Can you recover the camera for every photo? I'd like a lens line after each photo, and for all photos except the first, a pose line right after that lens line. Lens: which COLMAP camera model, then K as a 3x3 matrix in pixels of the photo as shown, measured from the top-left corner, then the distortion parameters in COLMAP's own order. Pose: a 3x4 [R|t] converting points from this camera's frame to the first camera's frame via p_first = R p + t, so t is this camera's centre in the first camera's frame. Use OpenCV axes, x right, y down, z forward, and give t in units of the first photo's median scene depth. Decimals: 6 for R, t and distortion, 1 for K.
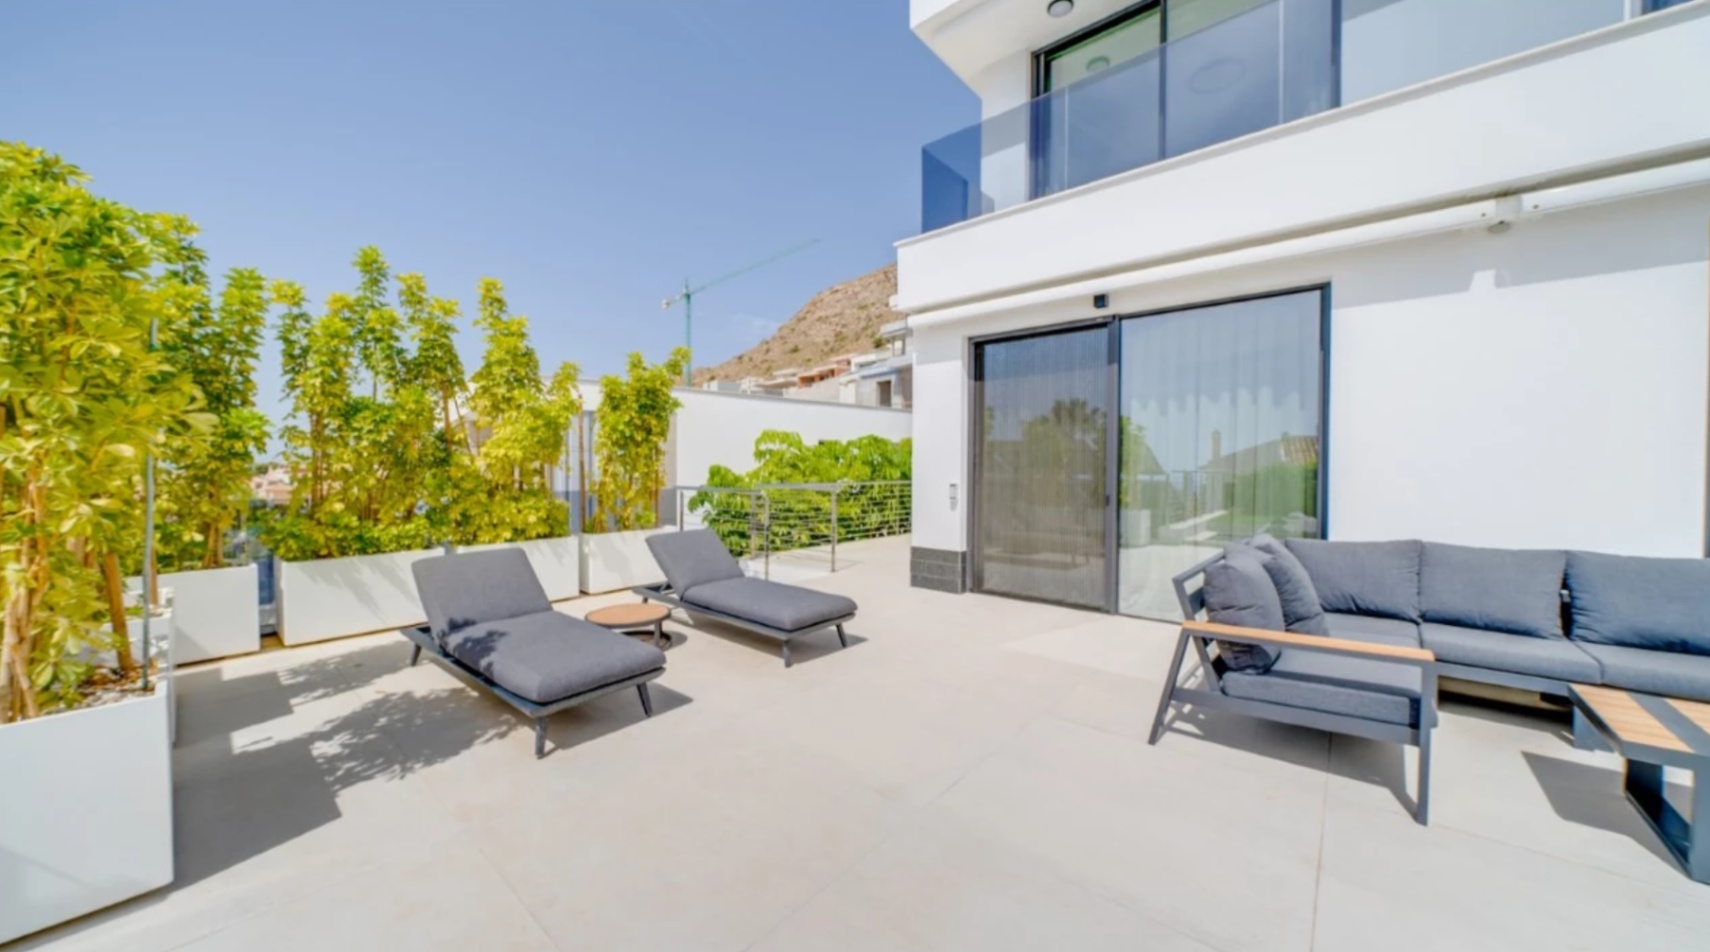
lens RADIAL K [[578.5, 0, 857.5], [0, 578.5, 478.4], [0, 0, 1]] dist [-0.004282, -0.000010]
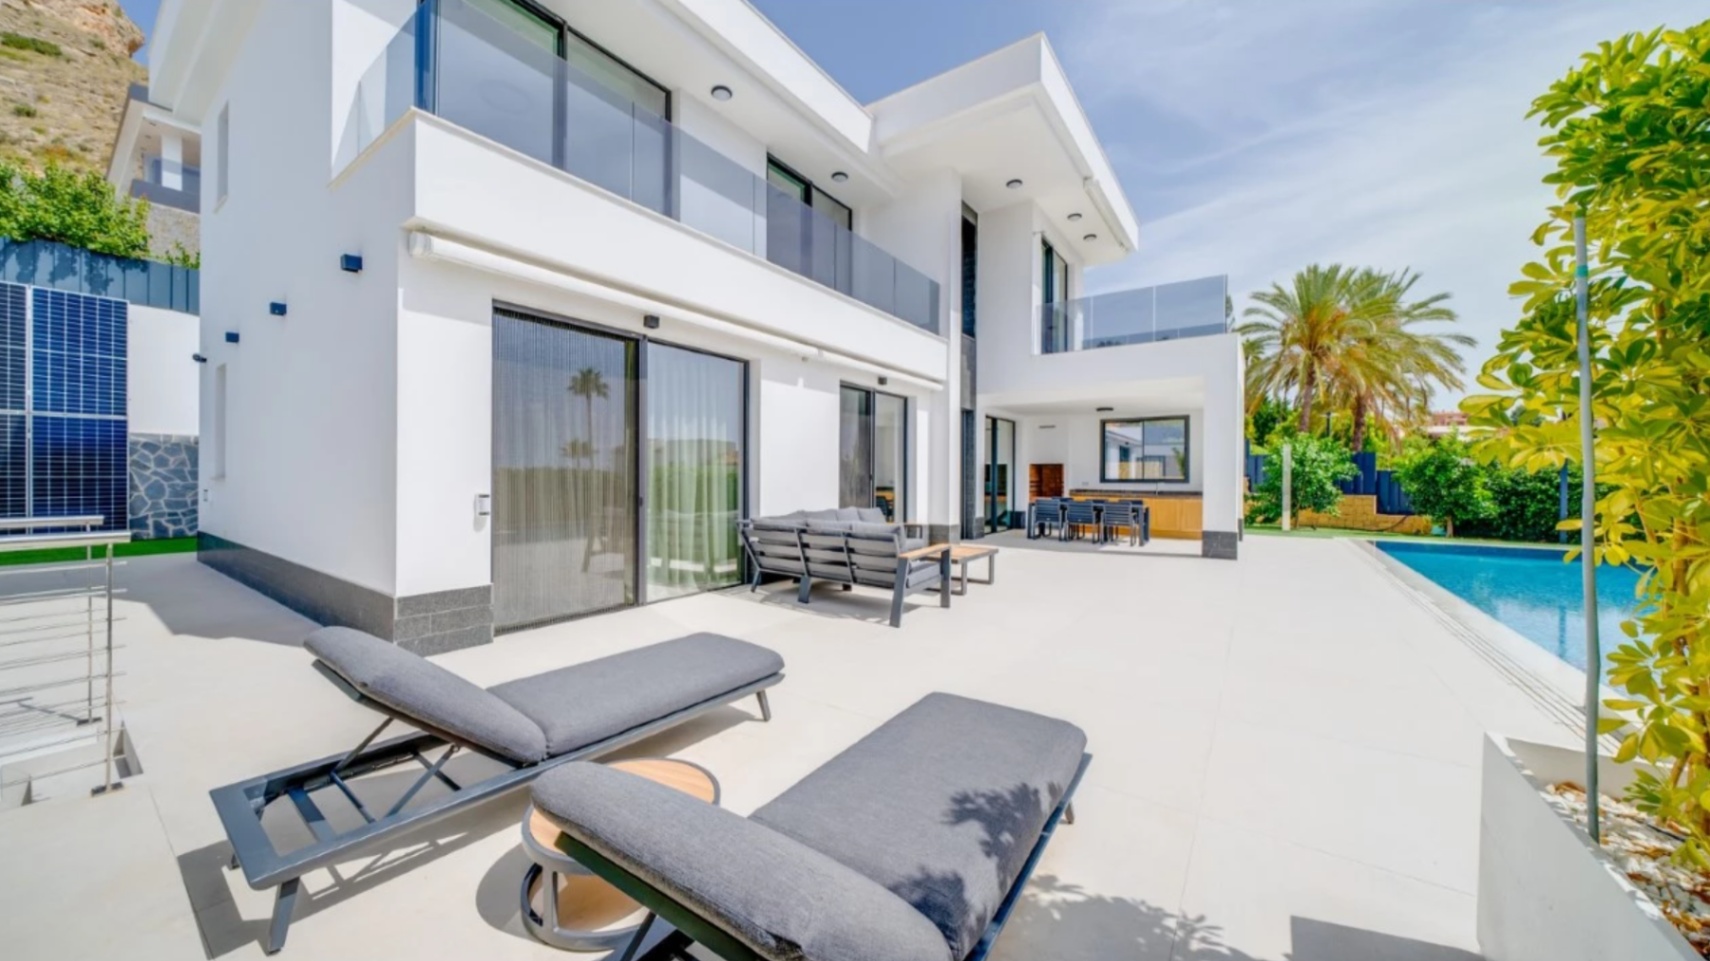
lens RADIAL K [[581.2, 0, 849.2], [0, 581.2, 477.0], [0, 0, 1]] dist [0.000061, -0.000301]
pose [[-0.090761, -0.008454, 0.995837, -0.589361], [0.011823, 0.999884, 0.009566, -0.014482], [-0.995802, 0.012642, -0.090651, 0.601814]]
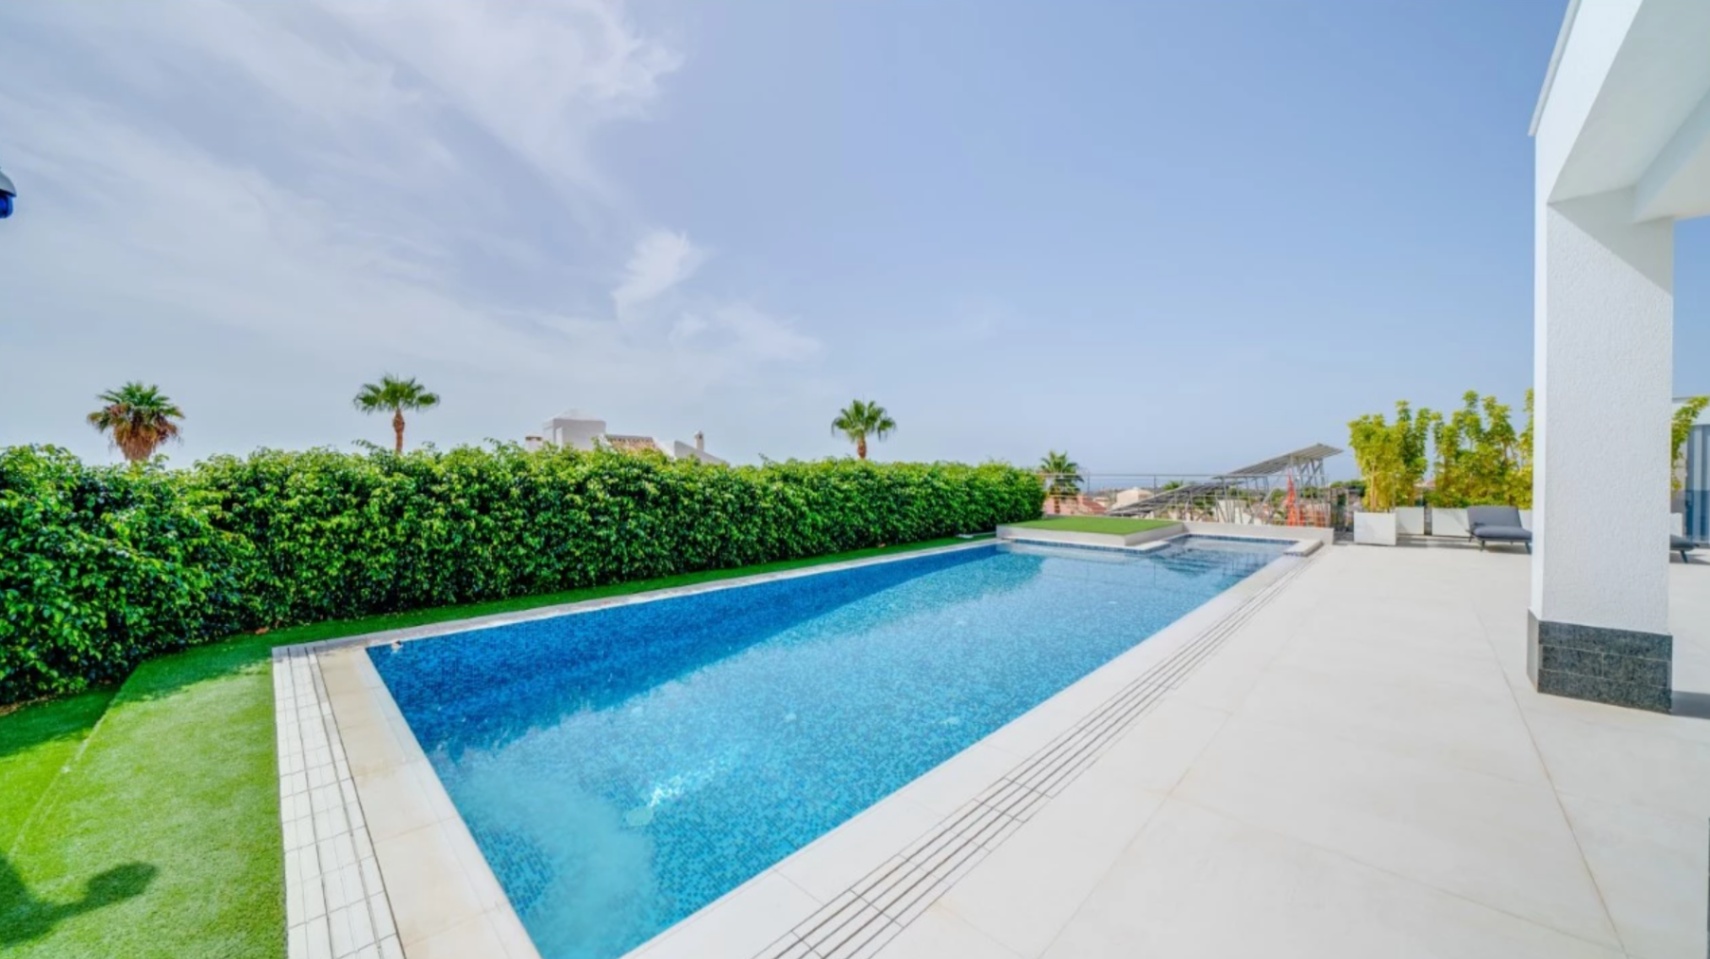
lens RADIAL K [[581.2, 0, 847.1], [0, 581.2, 478.7], [0, 0, 1]] dist [0.000061, -0.000301]
pose [[-0.069375, 0.003875, -0.997583, 2.123481], [-0.014413, 0.999884, 0.004886, 0.023013], [0.997487, 0.014718, -0.069311, -1.745272]]
